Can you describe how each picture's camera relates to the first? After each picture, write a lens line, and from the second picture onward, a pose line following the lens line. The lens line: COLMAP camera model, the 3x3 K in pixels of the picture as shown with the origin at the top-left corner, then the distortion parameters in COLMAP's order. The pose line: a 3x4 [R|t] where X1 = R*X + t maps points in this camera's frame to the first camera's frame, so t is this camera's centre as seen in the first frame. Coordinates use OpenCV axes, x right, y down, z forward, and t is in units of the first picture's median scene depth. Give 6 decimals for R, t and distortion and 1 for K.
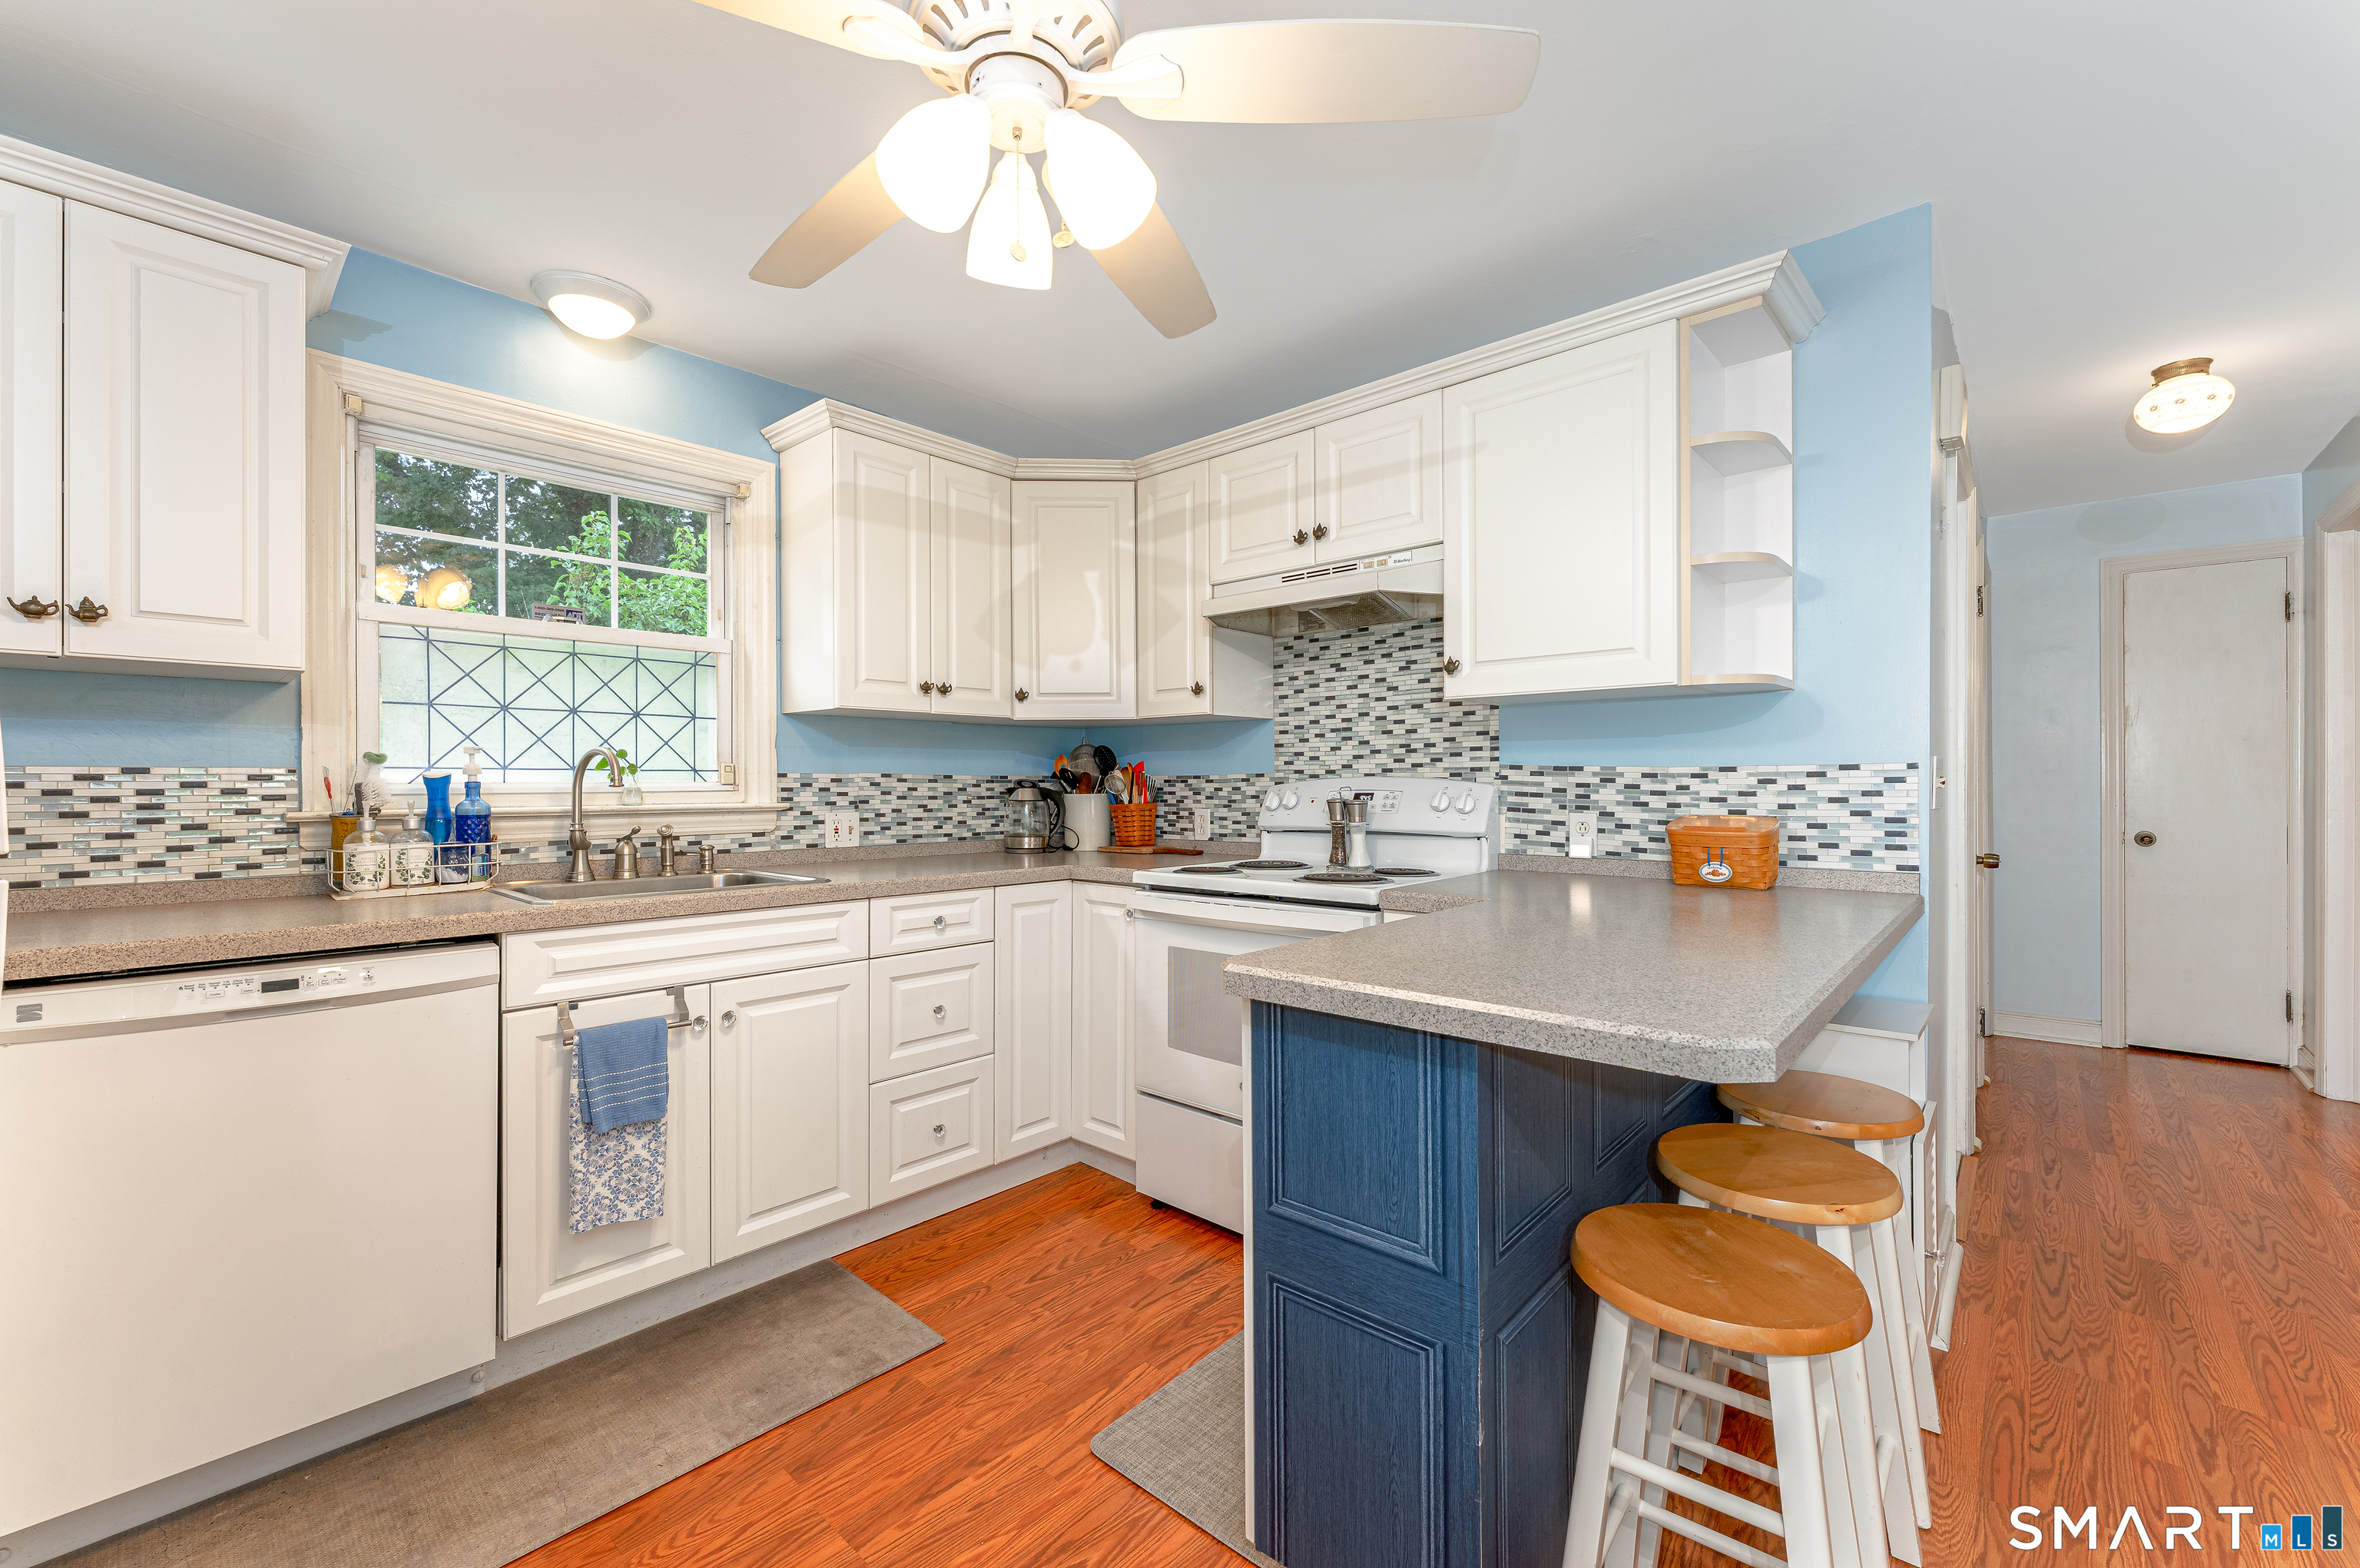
lens RADIAL K [[961.3, 0, 1165.0], [0, 961.3, 783.6], [0, 0, 1]] dist [-0.000656, -0.000828]
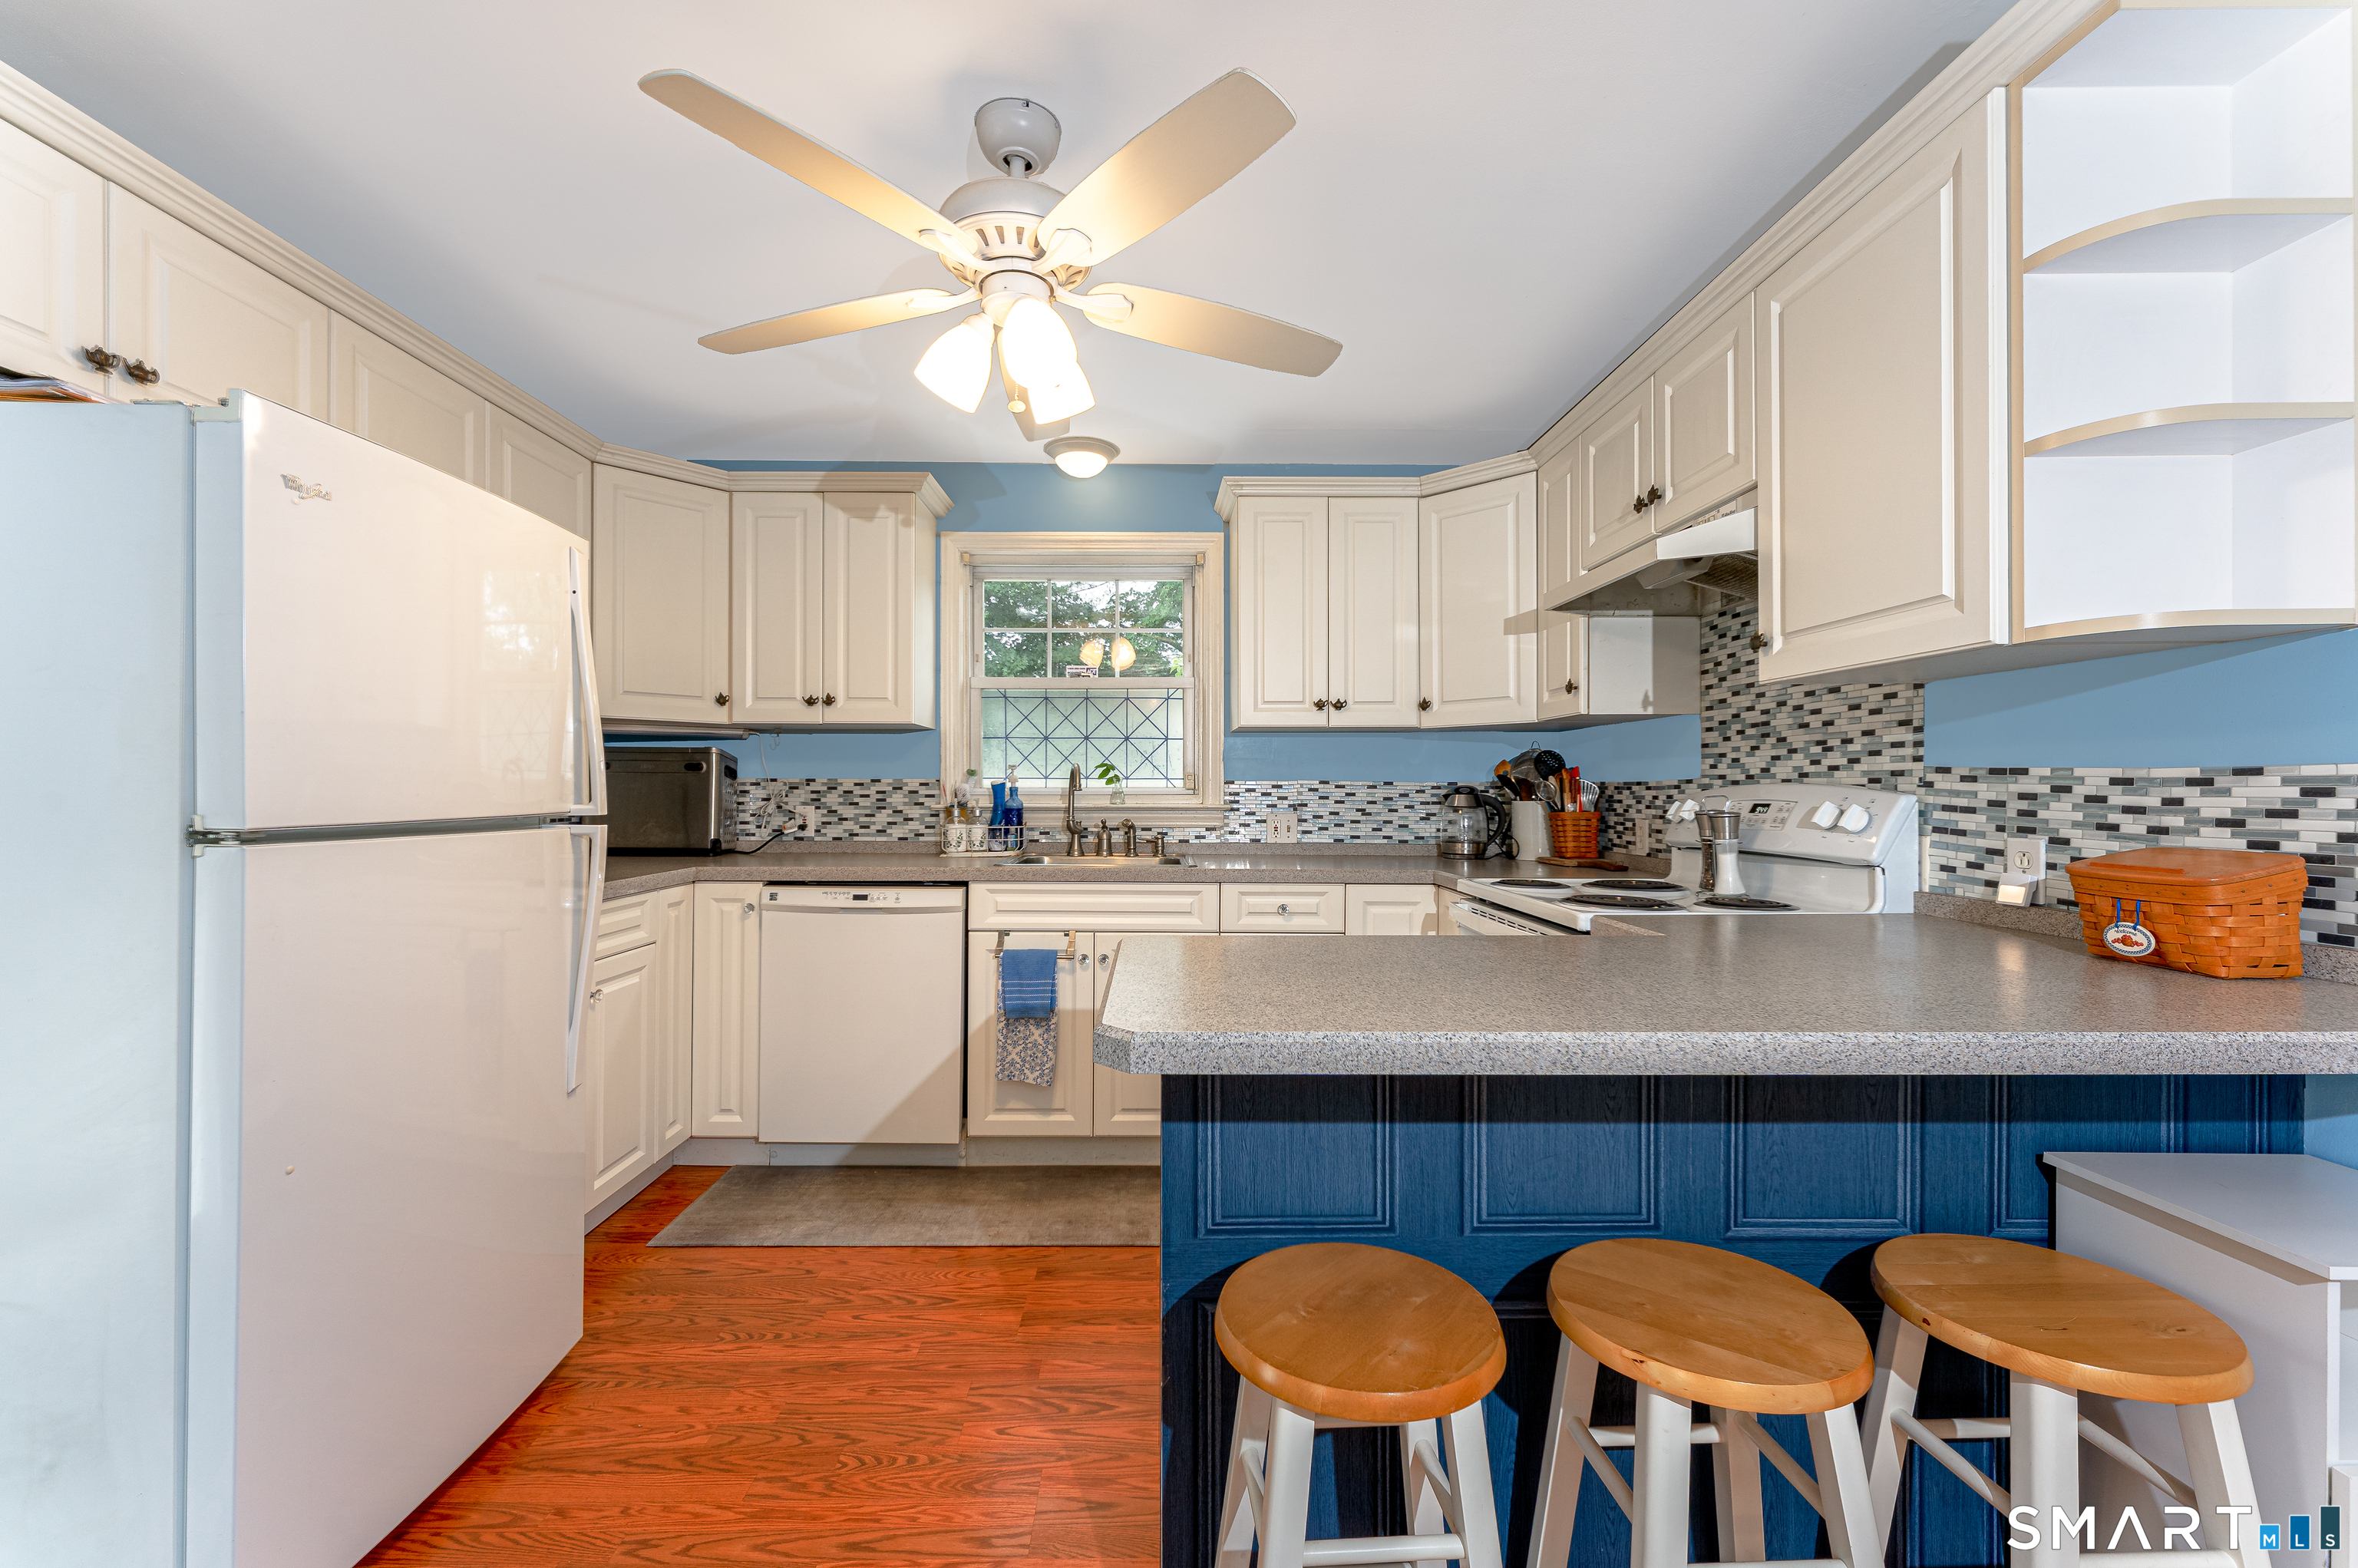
lens RADIAL K [[960.4, 0, 1155.6], [0, 960.4, 784.2], [0, 0, 1]] dist [-0.000656, -0.000828]
pose [[0.673554, 0.000375, -0.739138, 0.505539], [-0.003344, 0.999991, -0.002541, -0.002984], [0.739131, 0.004183, 0.673549, 0.105963]]
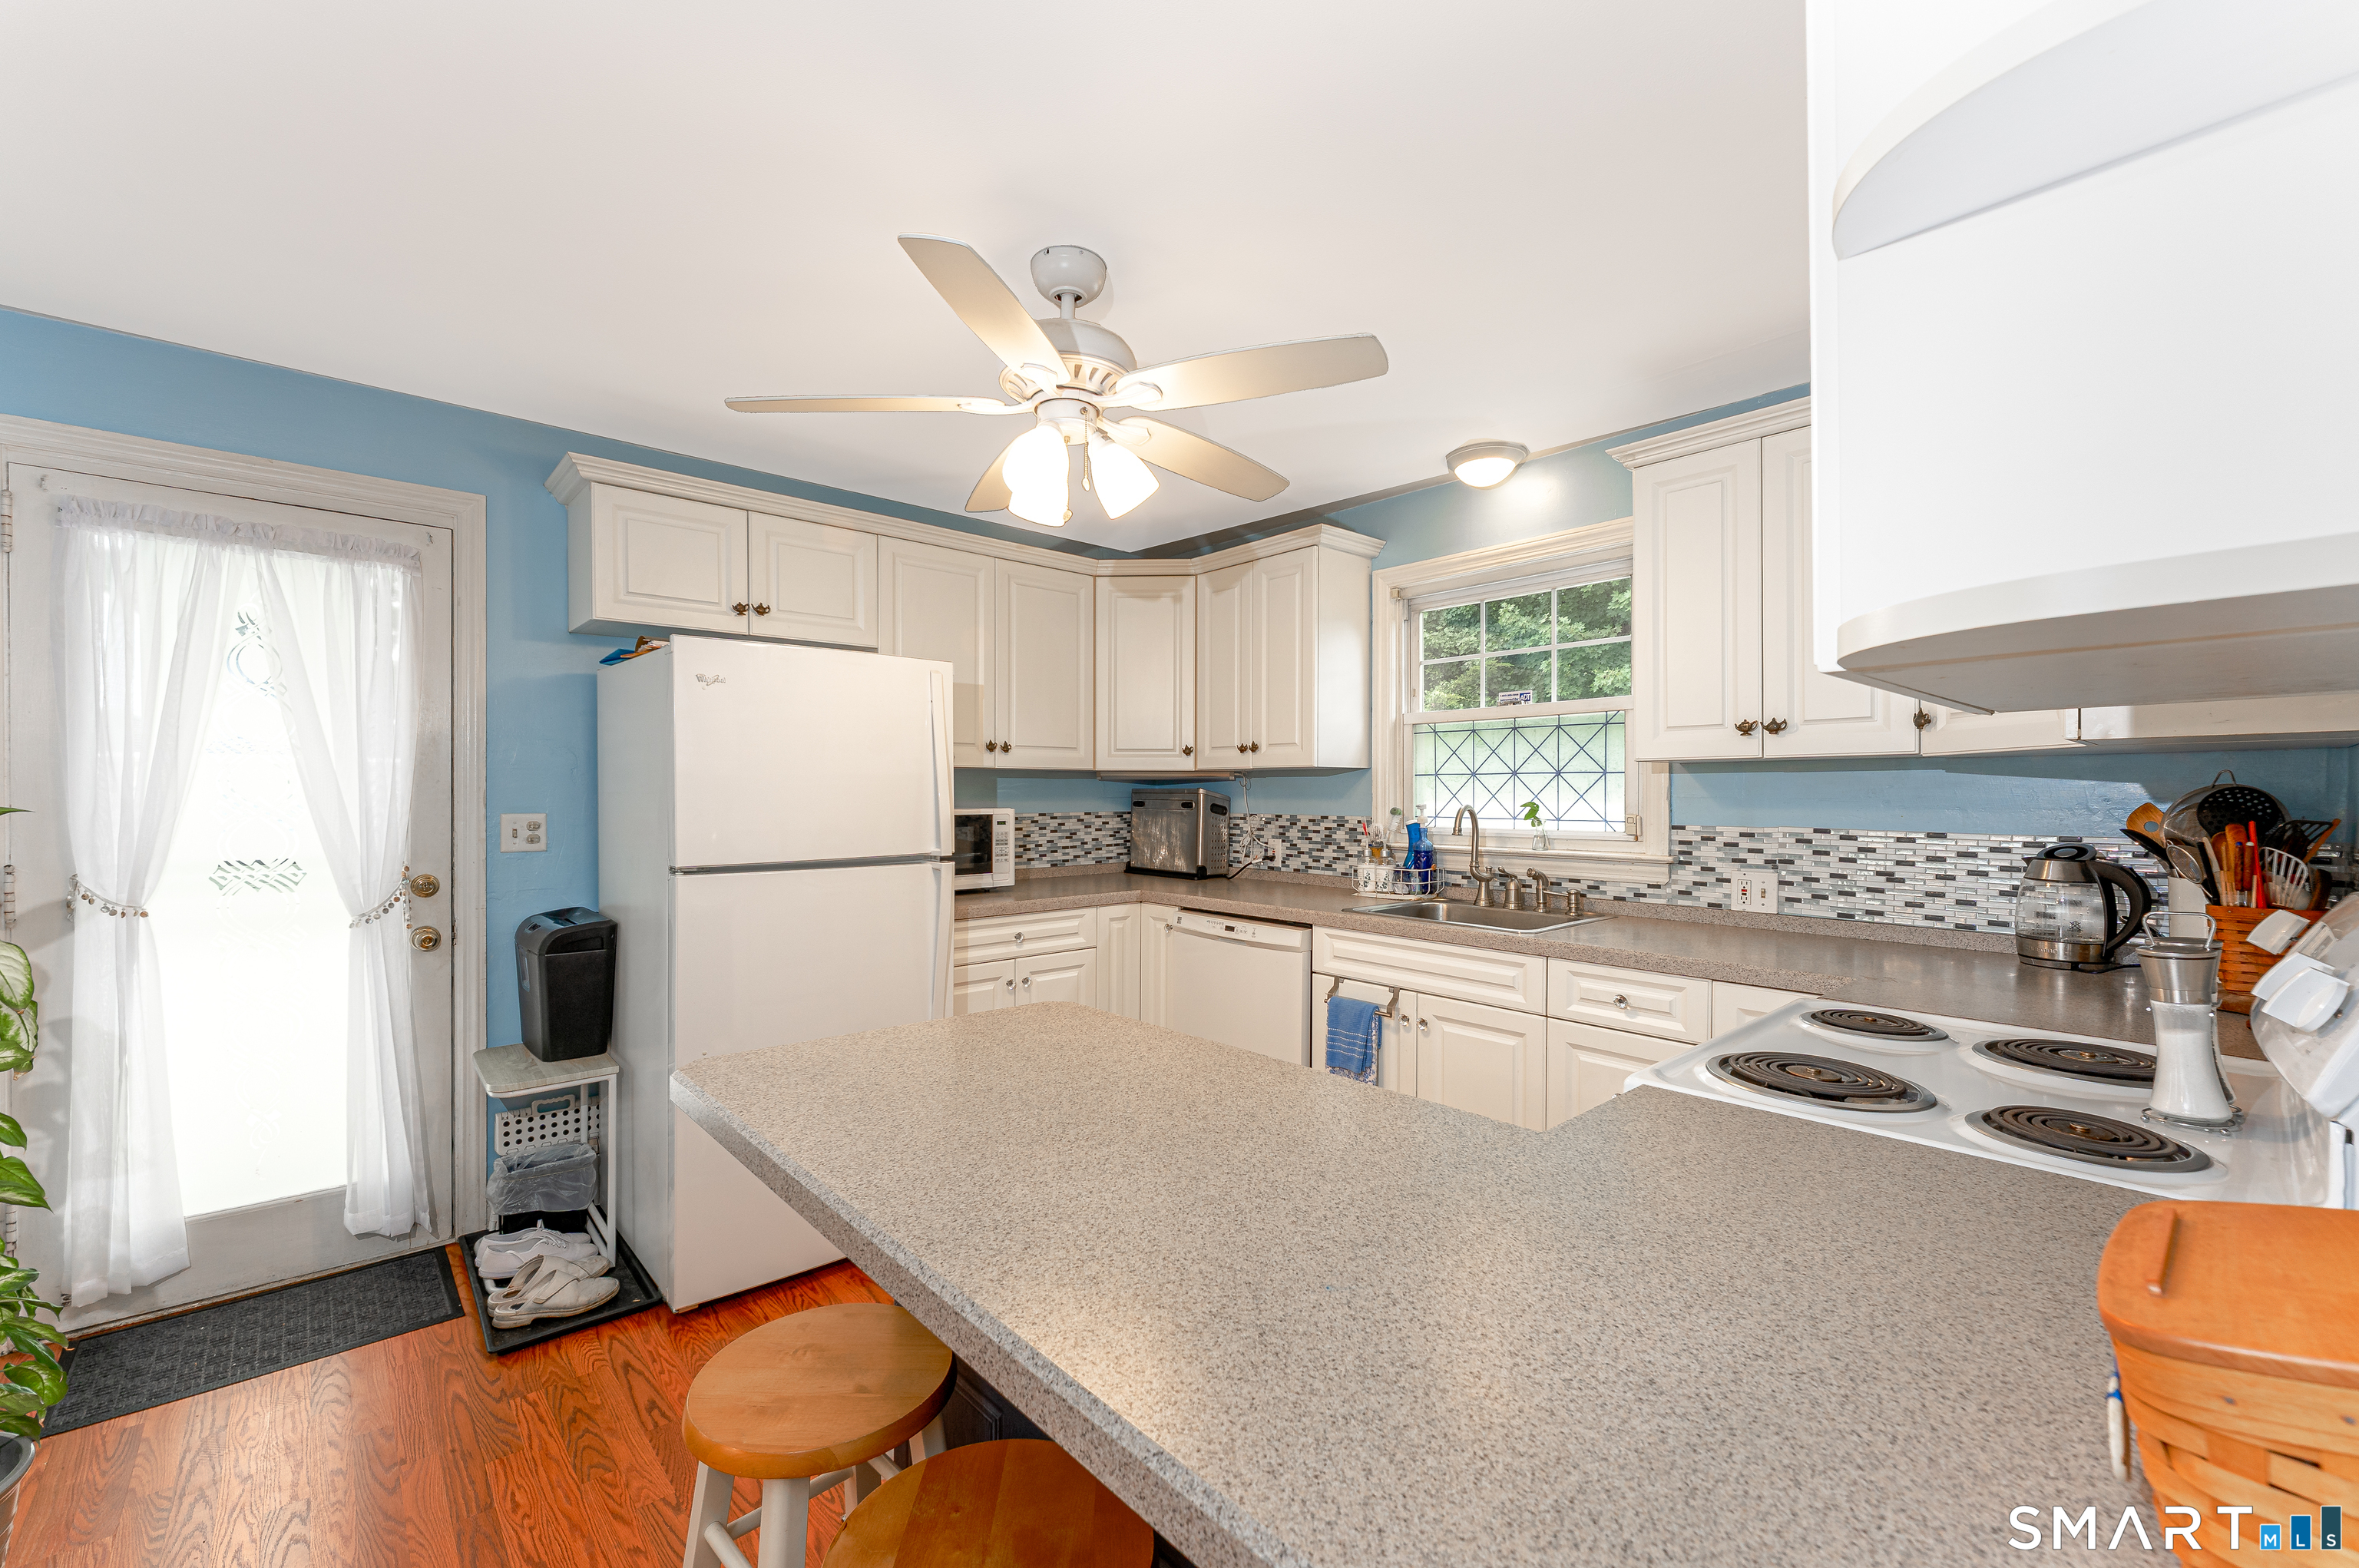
lens RADIAL K [[960.9, 0, 1146.0], [0, 960.9, 793.3], [0, 0, 1]] dist [-0.000656, -0.000828]
pose [[-0.127207, 0.003042, -0.991872, 0.697691], [0.001501, 0.999995, 0.002874, -0.052104], [0.991875, -0.001123, -0.127211, 0.661851]]
